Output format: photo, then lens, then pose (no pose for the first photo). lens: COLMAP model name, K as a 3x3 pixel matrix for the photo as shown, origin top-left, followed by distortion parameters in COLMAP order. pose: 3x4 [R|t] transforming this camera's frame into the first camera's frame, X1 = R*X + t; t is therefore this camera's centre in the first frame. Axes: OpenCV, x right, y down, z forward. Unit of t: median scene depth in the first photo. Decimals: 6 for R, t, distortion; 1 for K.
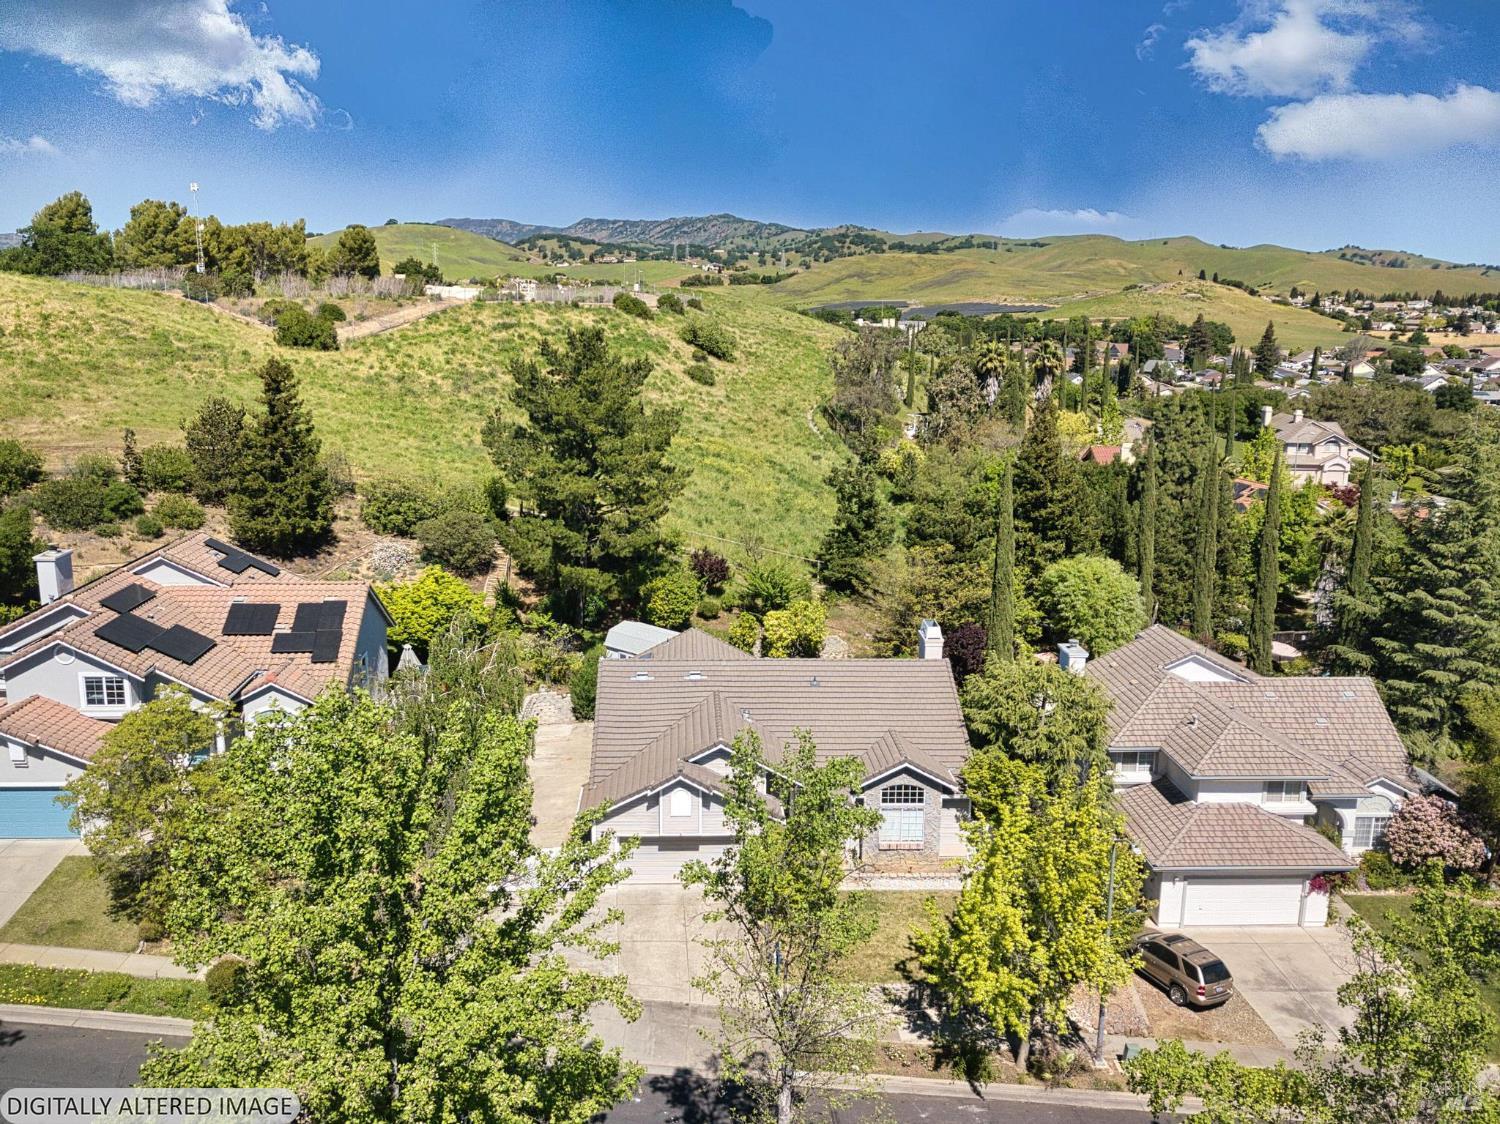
lens RADIAL K [[1247.9, 0, 746.6], [0, 1247.9, 555.7], [0, 0, 1]] dist [0.009032, 0.000115]
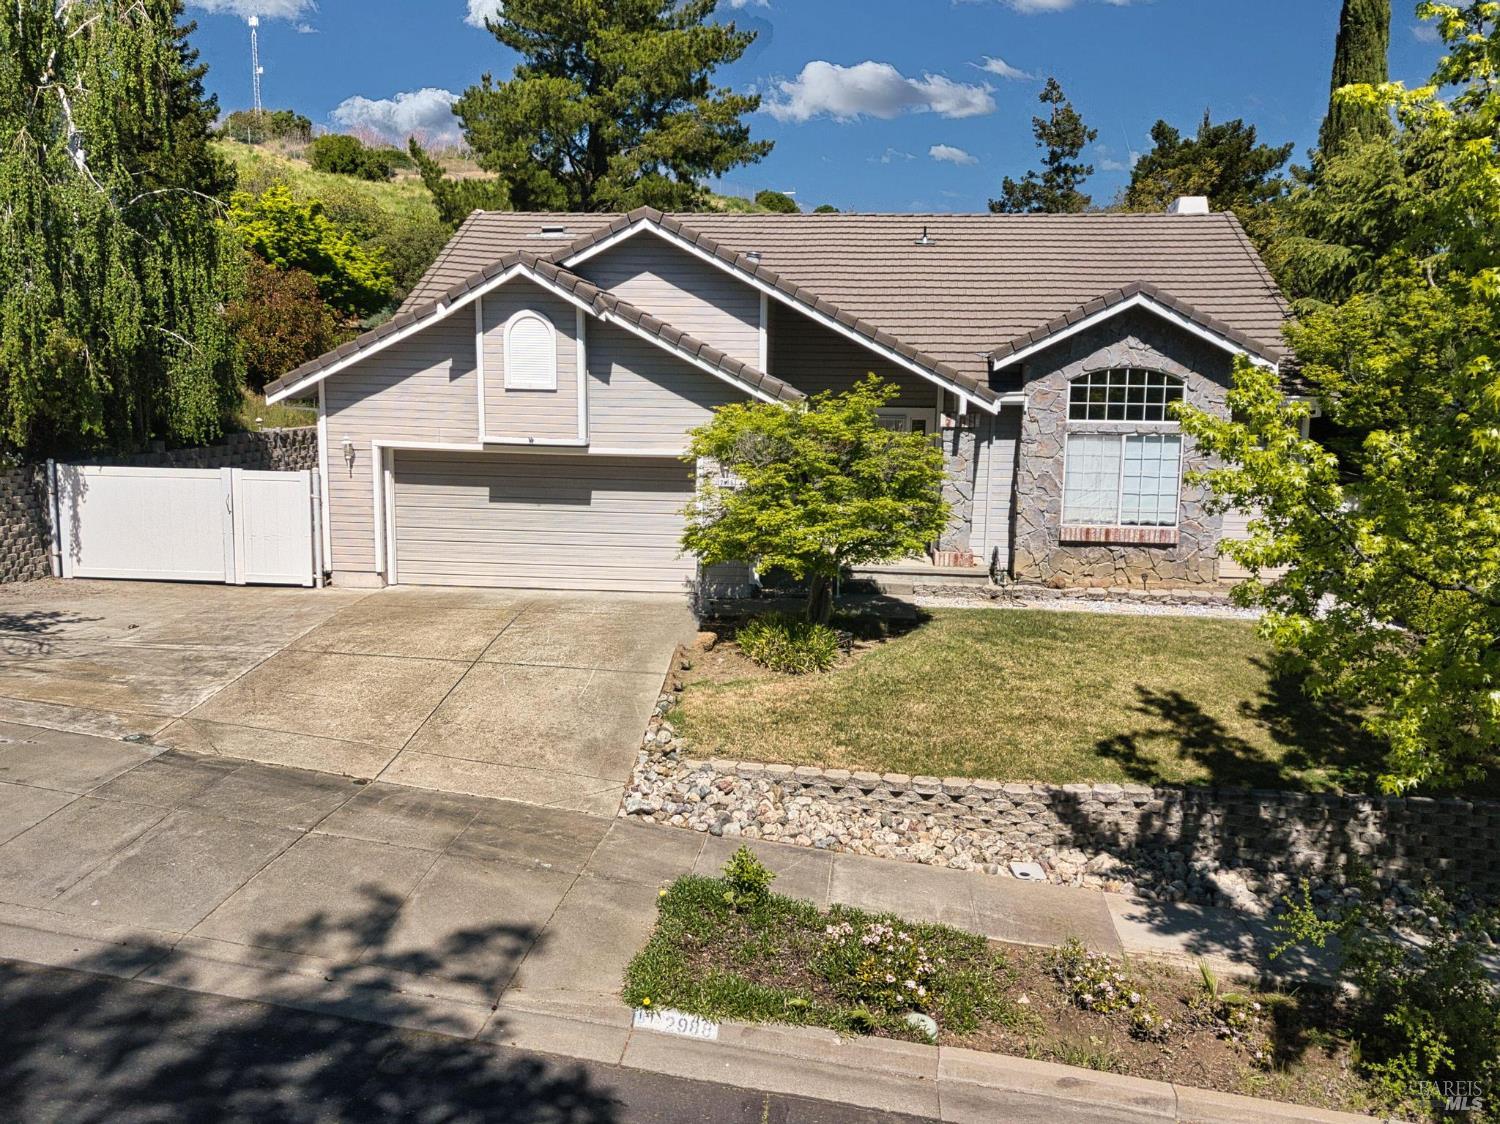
lens RADIAL K [[1247.9, 0, 750.7], [0, 1247.9, 570.4], [0, 0, 1]] dist [0.009032, 0.000115]
pose [[0.987666, 0.028667, -0.153928, 0.082696], [-0.037648, 0.997734, -0.055754, 0.311266], [0.151981, 0.060862, 0.986508, 0.698630]]
